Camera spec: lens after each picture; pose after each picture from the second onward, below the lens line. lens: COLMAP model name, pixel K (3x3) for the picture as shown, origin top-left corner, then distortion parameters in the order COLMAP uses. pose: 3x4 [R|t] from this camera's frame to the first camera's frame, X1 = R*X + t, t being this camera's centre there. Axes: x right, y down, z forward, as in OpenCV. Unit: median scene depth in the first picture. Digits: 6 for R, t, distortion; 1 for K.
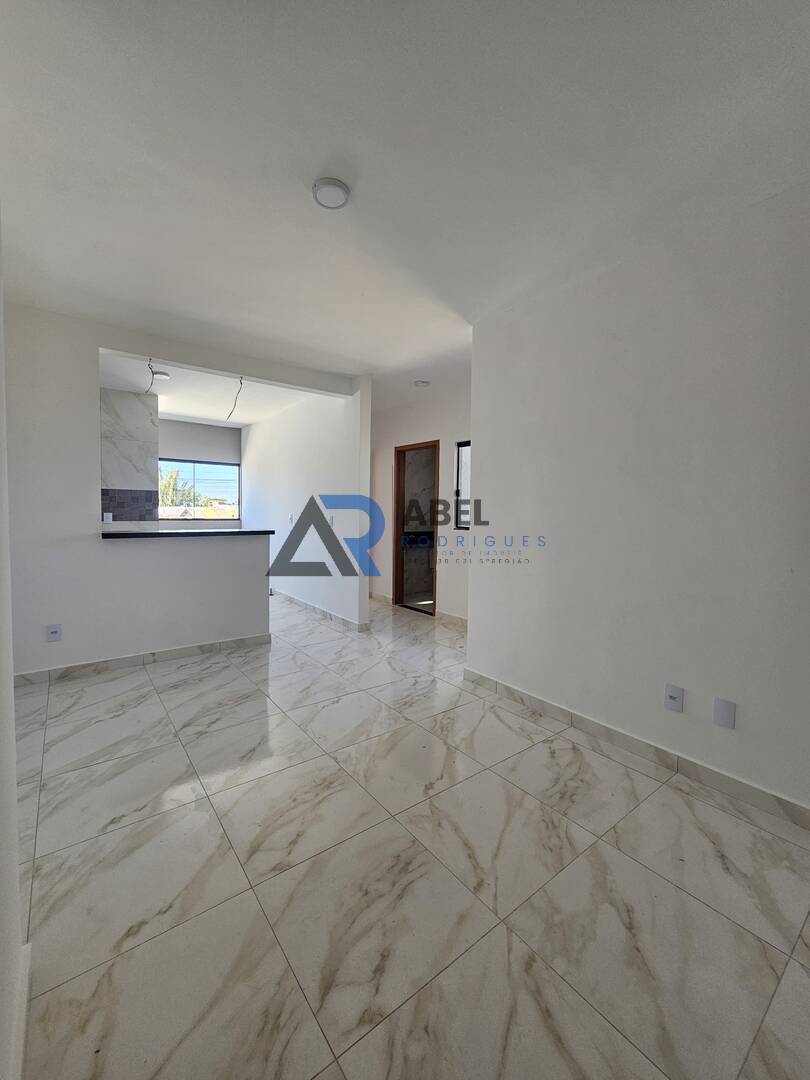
lens RADIAL K [[440.0, 0, 411.1], [0, 440.0, 531.0], [0, 0, 1]] dist [-0.001988, -0.000903]
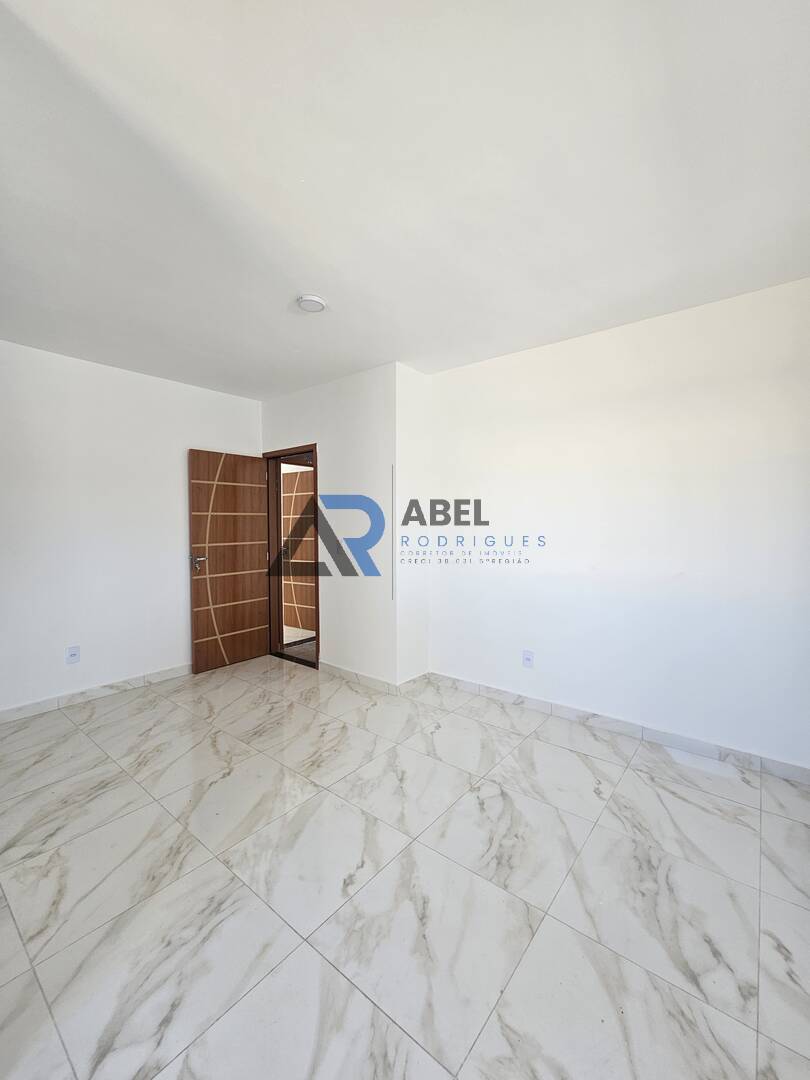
lens RADIAL K [[440.0, 0, 411.1], [0, 440.0, 531.0], [0, 0, 1]] dist [-0.001988, -0.000903]
pose [[-0.973268, -0.009131, -0.229489, -0.146600], [-0.023981, 0.997788, 0.062005, -0.138323], [0.228415, 0.065851, -0.971334, 1.974064]]
